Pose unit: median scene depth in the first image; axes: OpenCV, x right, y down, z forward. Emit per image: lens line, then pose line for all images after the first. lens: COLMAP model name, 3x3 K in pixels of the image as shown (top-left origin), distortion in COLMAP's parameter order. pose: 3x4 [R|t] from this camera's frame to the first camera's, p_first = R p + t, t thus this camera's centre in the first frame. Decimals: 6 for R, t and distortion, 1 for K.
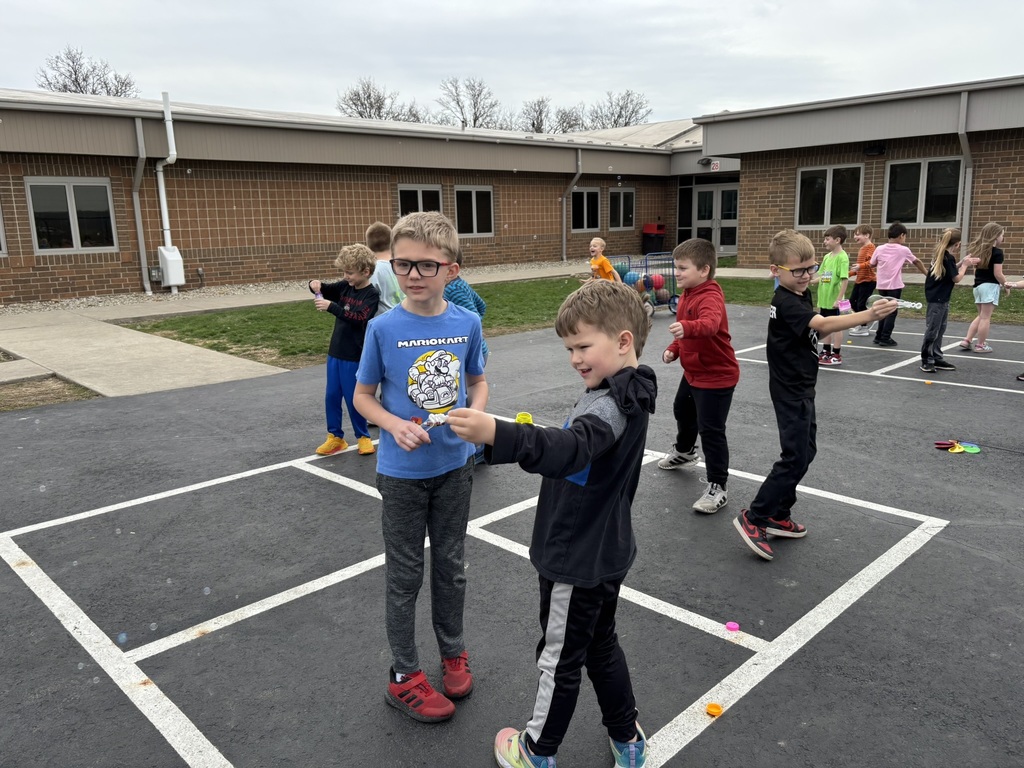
lens RADIAL K [[783.0, 0, 512.0], [0, 783.0, 384.0], [0, 0, 1]] dist [0.033352, -0.044888]
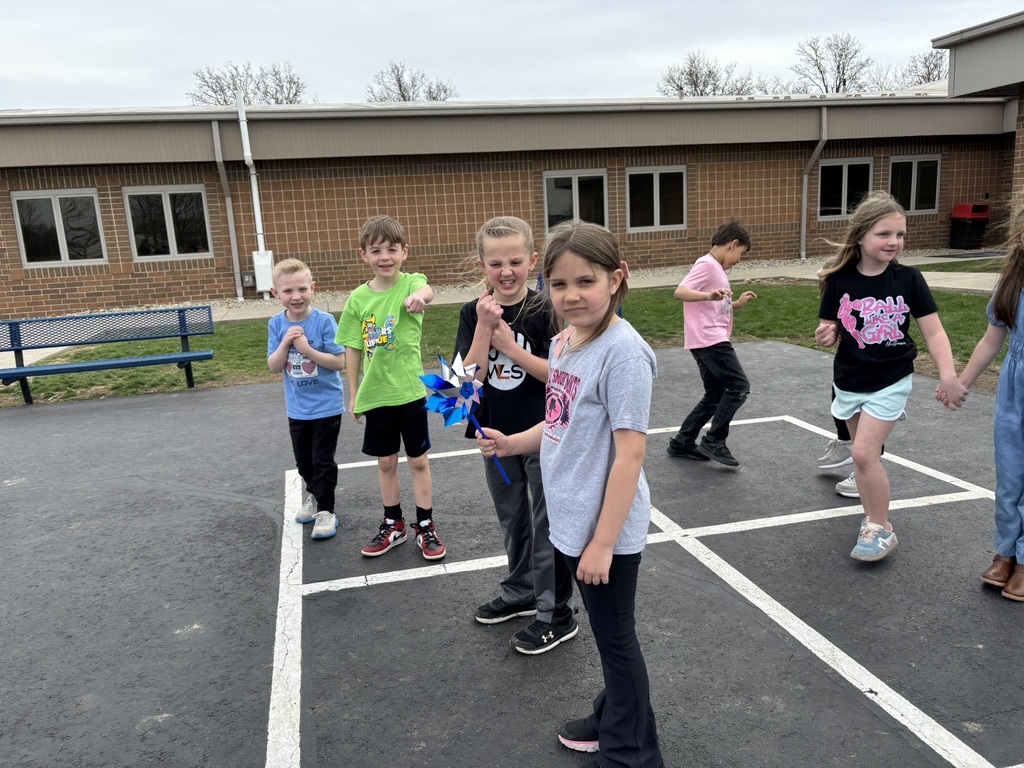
lens RADIAL K [[783.0, 0, 512.0], [0, 783.0, 384.0], [0, 0, 1]] dist [0.033352, -0.044888]
pose [[0.860832, 0.083139, -0.502052, 0.340075], [-0.071957, 0.996538, 0.041646, -0.076545], [0.503776, 0.000276, 0.863834, 0.326909]]
